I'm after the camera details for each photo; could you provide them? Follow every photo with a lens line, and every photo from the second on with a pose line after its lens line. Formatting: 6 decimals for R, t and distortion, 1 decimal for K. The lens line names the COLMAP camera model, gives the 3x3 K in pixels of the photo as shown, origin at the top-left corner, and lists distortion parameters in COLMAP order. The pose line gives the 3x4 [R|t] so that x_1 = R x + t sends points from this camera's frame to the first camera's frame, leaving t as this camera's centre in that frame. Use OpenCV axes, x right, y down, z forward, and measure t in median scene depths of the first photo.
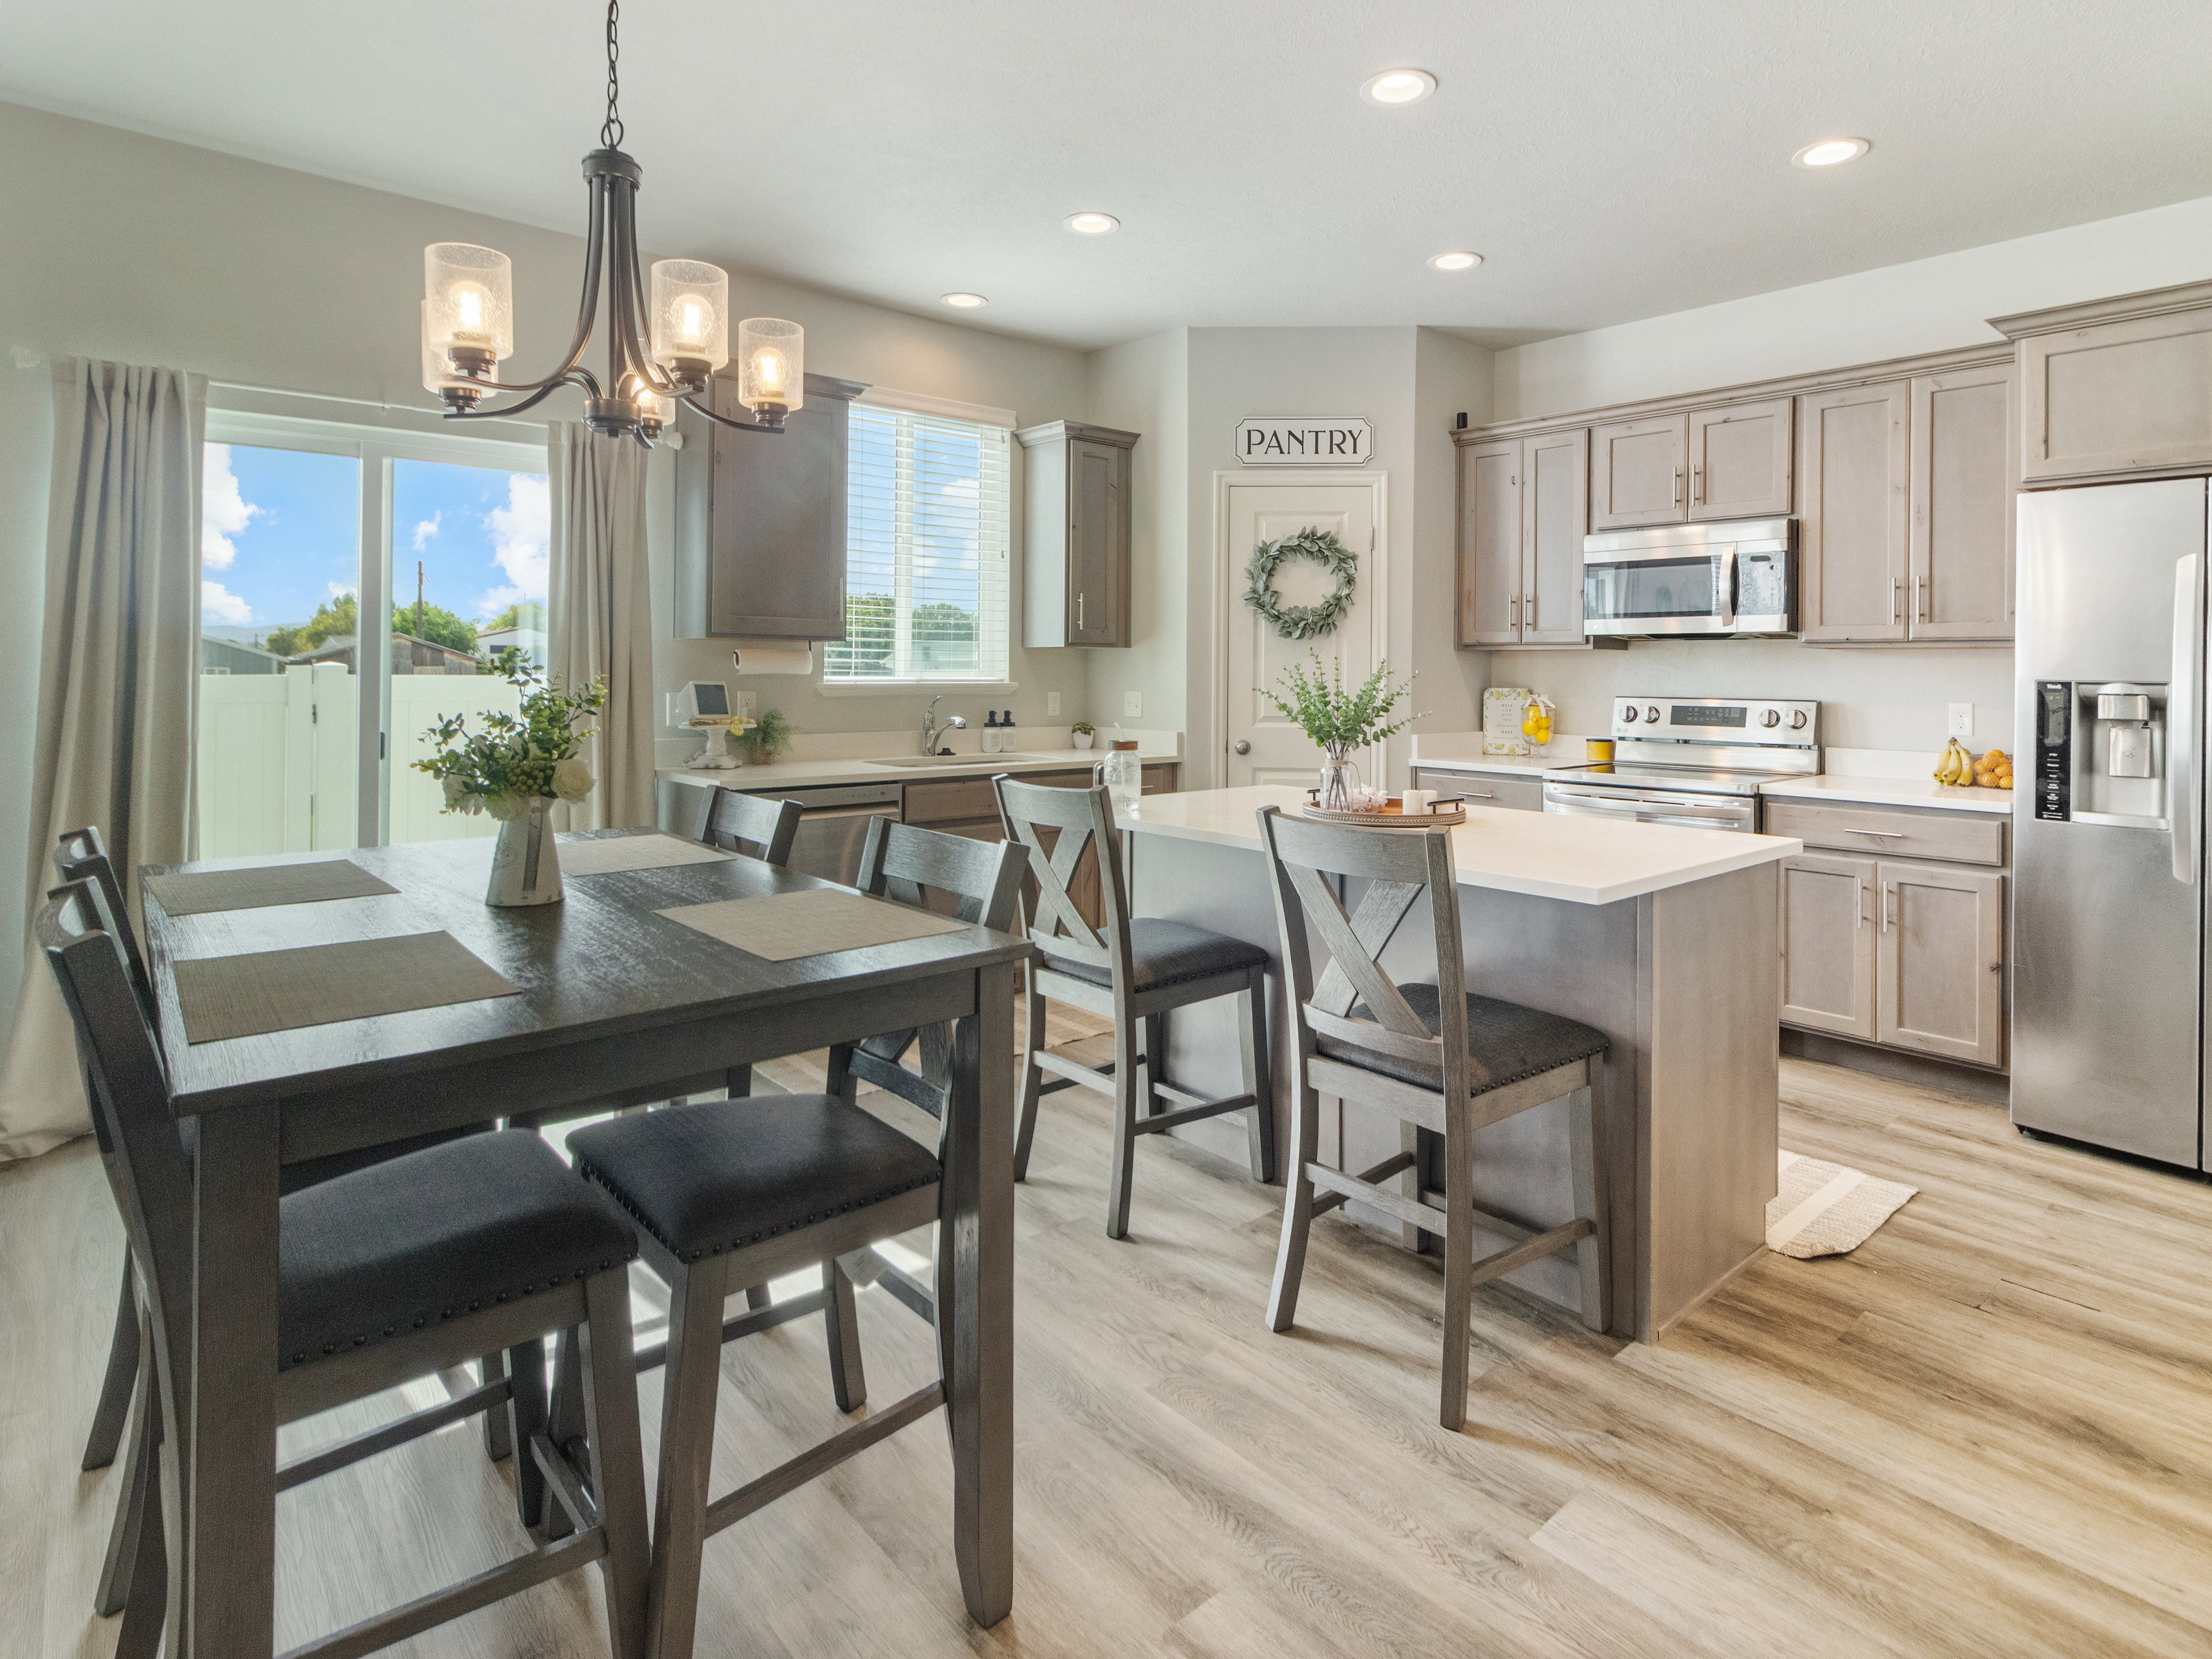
lens RADIAL K [[1165.2, 0, 1184.0], [0, 1165.2, 660.5], [0, 0, 1]] dist [0.002585, 0.001396]
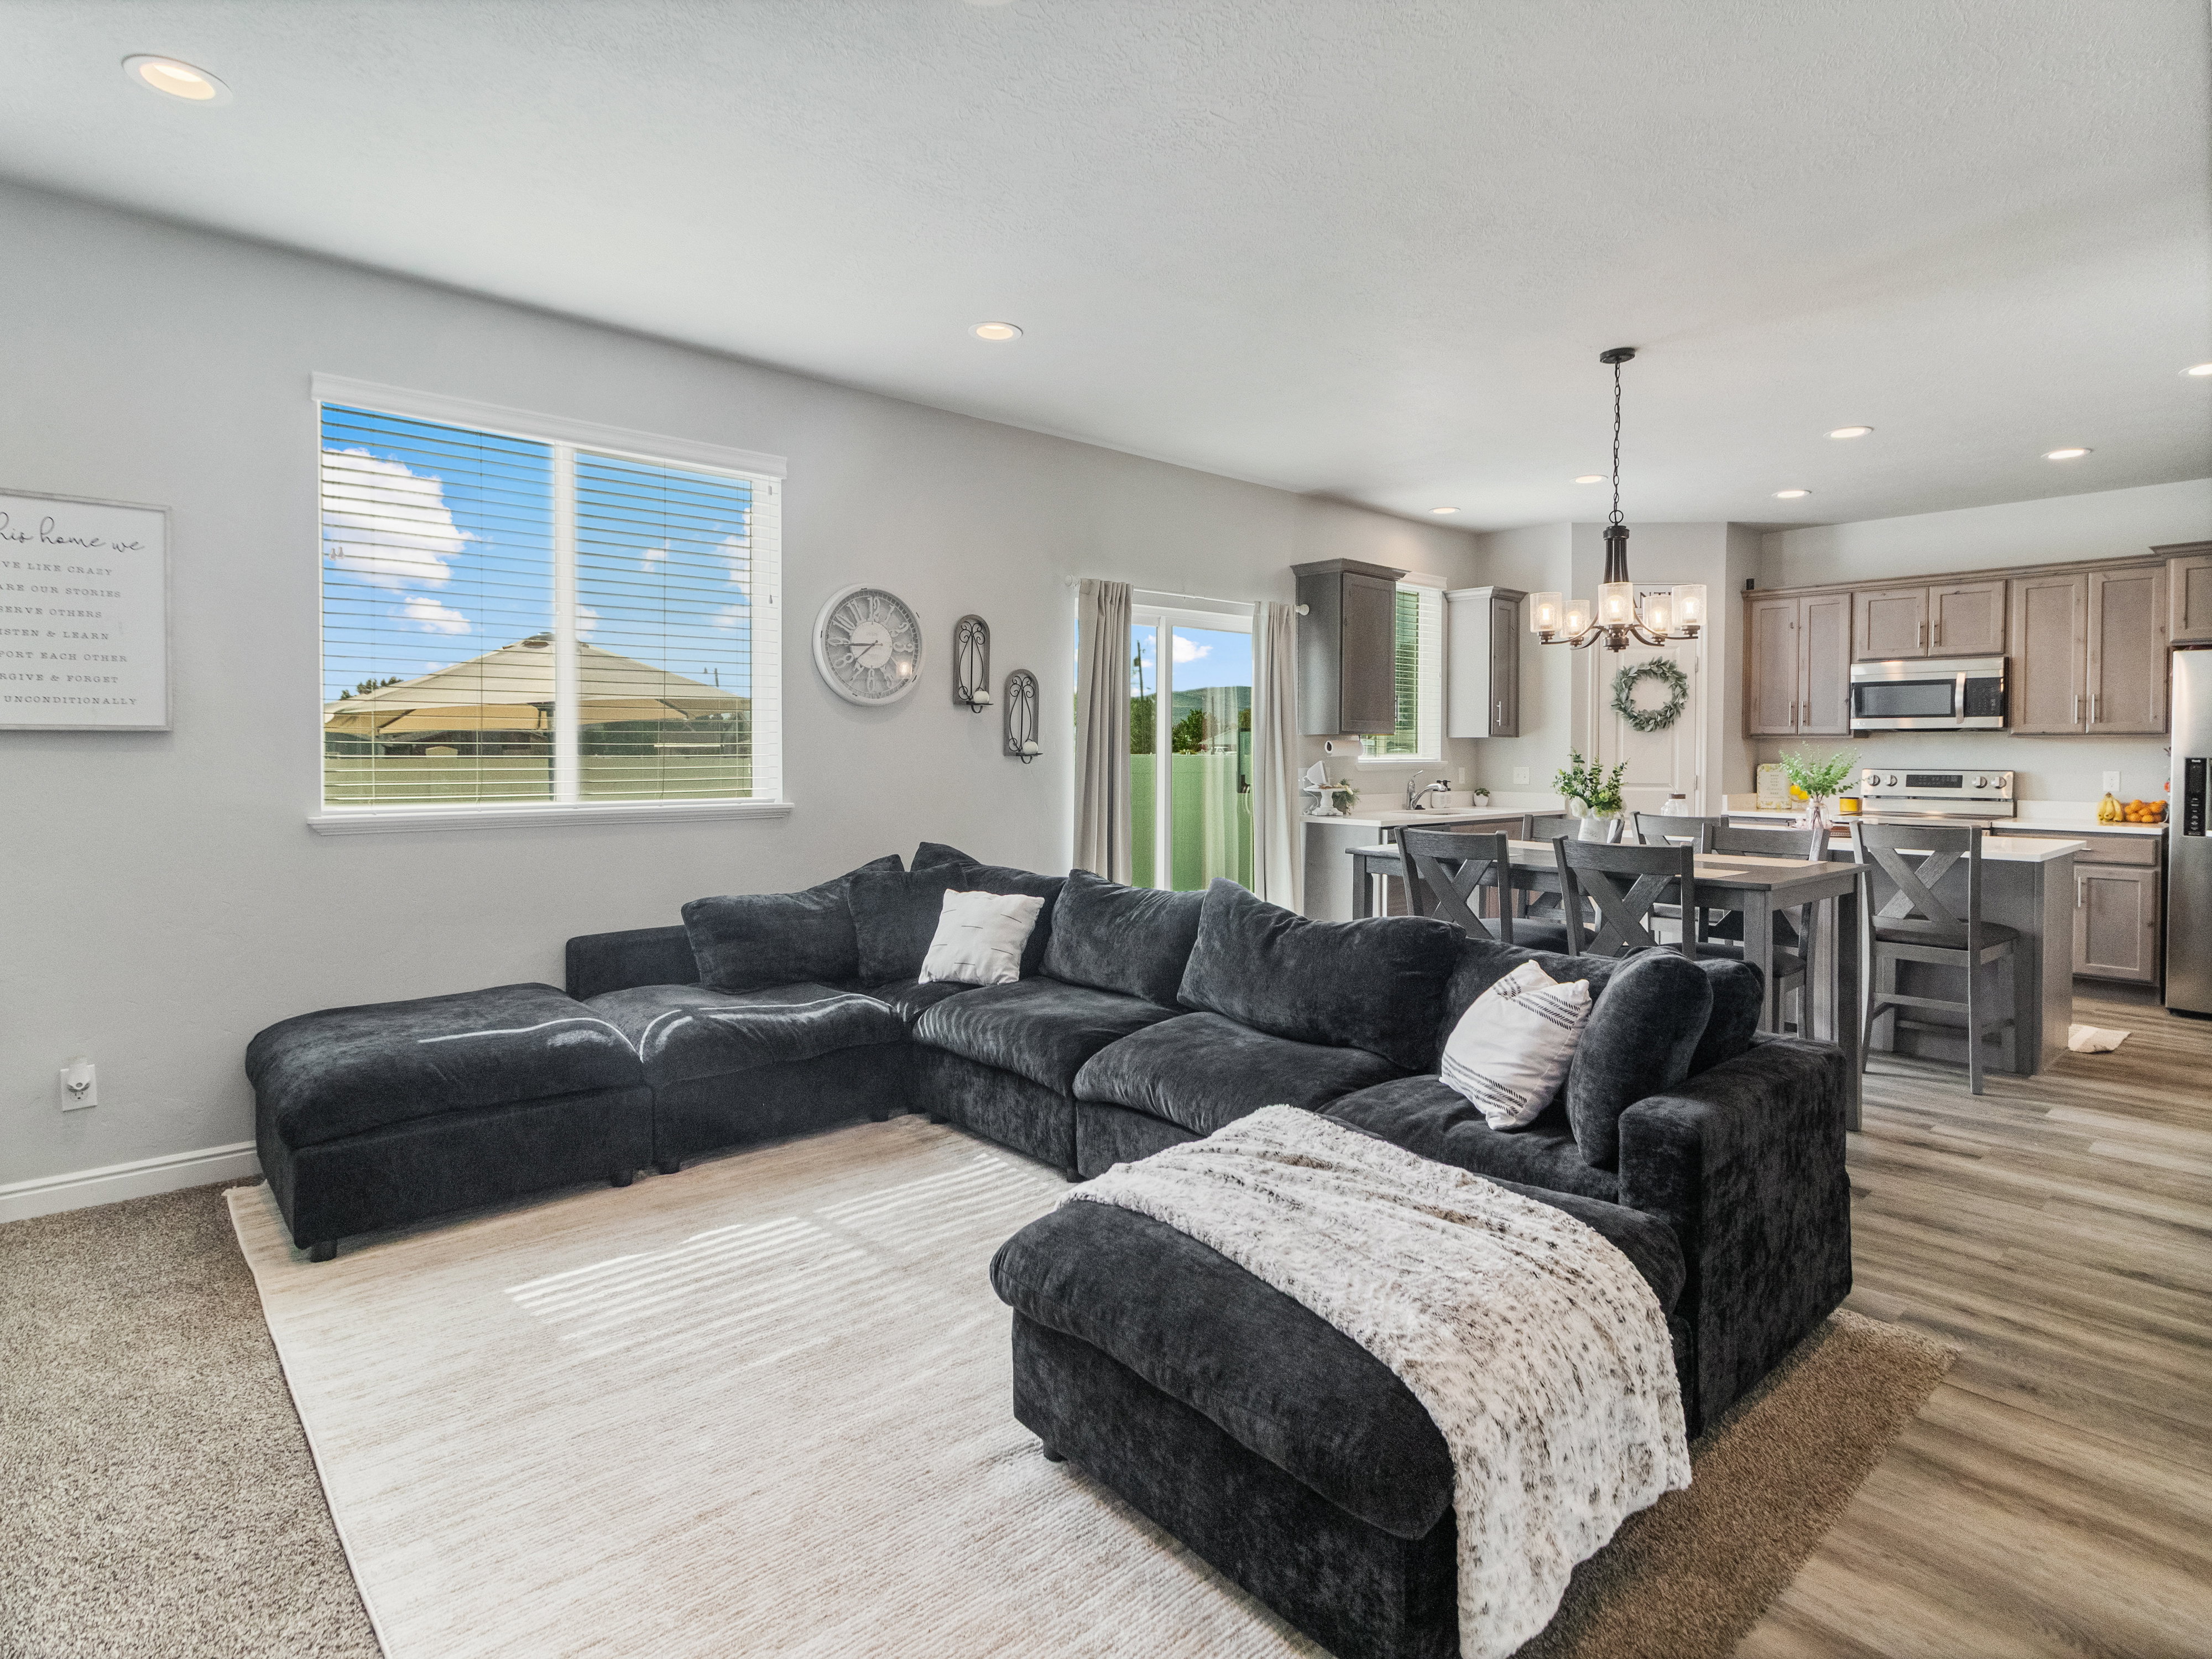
lens RADIAL K [[1165.2, 0, 1134.4], [0, 1165.2, 761.8], [0, 0, 1]] dist [0.002585, 0.001396]
pose [[0.999927, -0.003913, 0.011417, -0.649618], [0.003697, 0.999814, 0.018915, -0.011550], [-0.011489, -0.018871, 0.999756, -0.554034]]
